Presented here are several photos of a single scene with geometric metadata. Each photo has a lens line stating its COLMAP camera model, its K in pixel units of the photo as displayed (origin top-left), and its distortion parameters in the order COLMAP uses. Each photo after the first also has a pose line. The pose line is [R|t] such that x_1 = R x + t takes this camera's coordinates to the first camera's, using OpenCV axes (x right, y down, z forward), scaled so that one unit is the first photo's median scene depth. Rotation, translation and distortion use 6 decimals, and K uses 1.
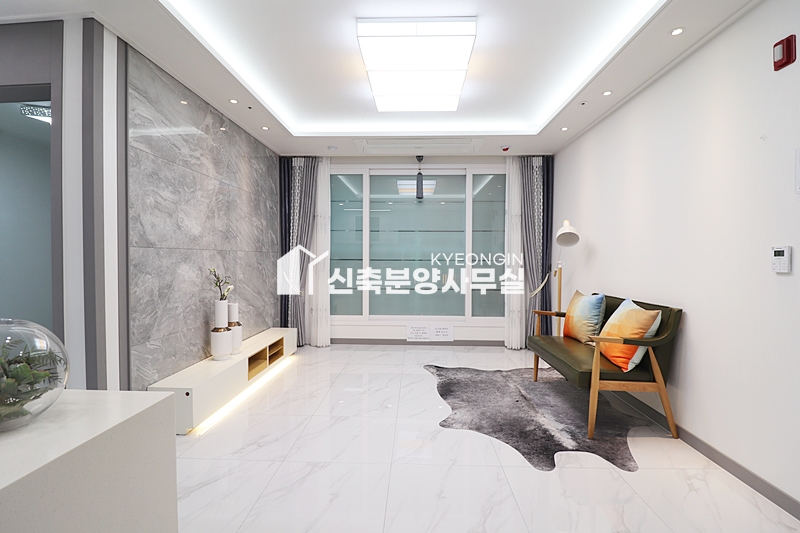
lens RADIAL K [[376.0, 0, 404.8], [0, 376.0, 266.4], [0, 0, 1]] dist [0.001816, -0.013695]
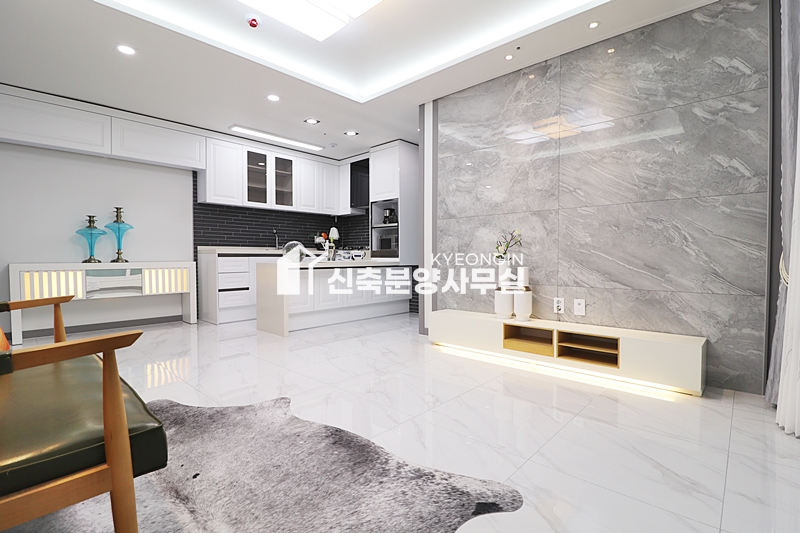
lens RADIAL K [[376.0, 0, 404.8], [0, 376.0, 266.4], [0, 0, 1]] dist [0.001816, -0.013695]
pose [[-0.654040, 0.014863, -0.756314, 0.492394], [-0.019749, 0.999131, 0.036713, 0.075603], [0.756202, 0.038948, -0.653178, 1.535374]]
